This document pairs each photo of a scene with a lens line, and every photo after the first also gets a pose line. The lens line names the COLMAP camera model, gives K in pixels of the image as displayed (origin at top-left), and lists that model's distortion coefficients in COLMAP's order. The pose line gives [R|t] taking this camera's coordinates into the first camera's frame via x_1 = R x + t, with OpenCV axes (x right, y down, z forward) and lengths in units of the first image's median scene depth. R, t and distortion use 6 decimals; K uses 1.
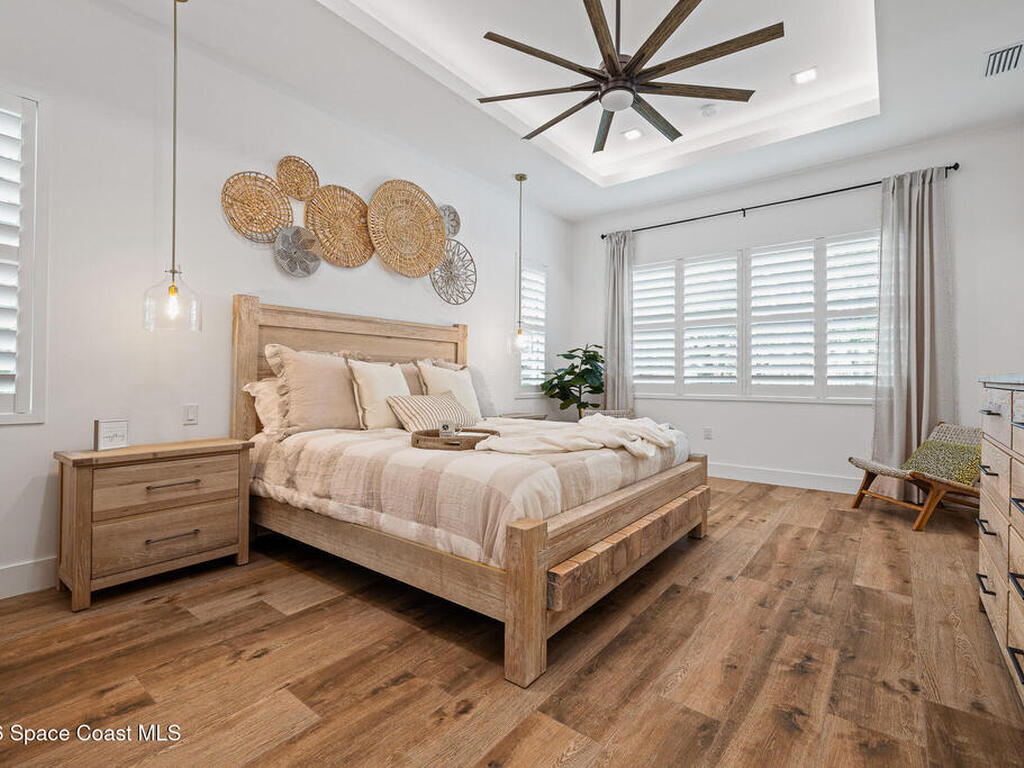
lens RADIAL K [[481.1, 0, 511.8], [0, 481.1, 377.7], [0, 0, 1]] dist [-0.004177, -0.000381]
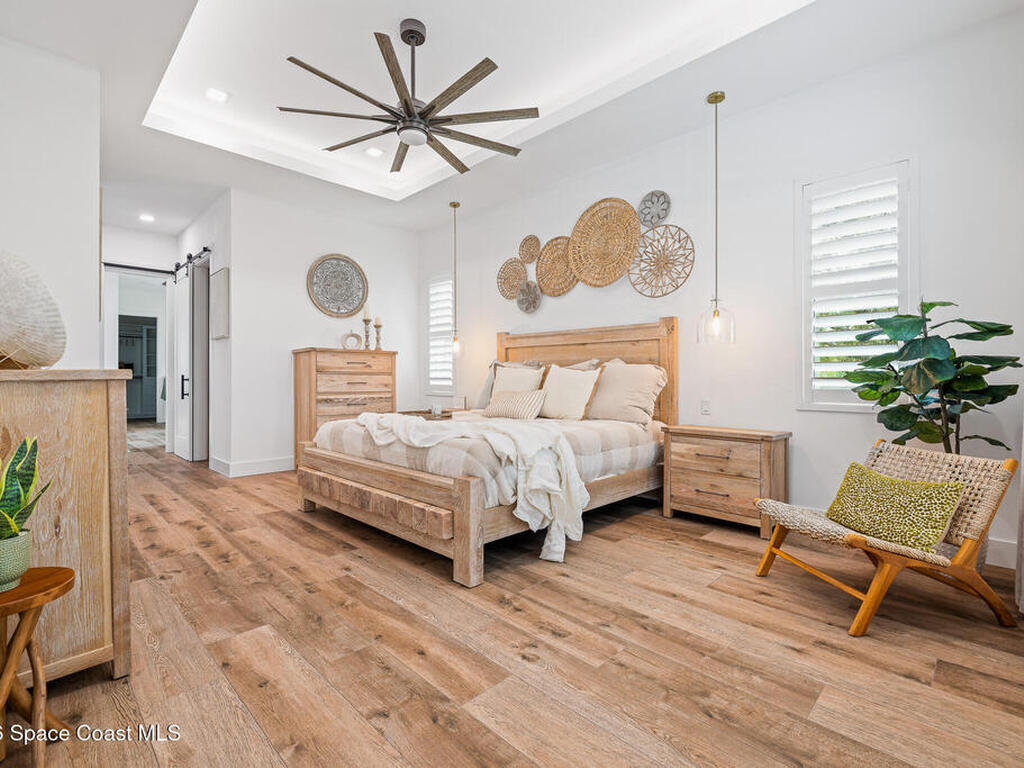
lens RADIAL K [[481.1, 0, 515.3], [0, 481.1, 382.4], [0, 0, 1]] dist [-0.004177, -0.000381]
pose [[-0.097521, 0.005764, -0.995217, 1.527539], [0.001411, 0.999983, 0.005653, 0.005957], [0.995232, -0.000853, -0.097528, 1.539338]]
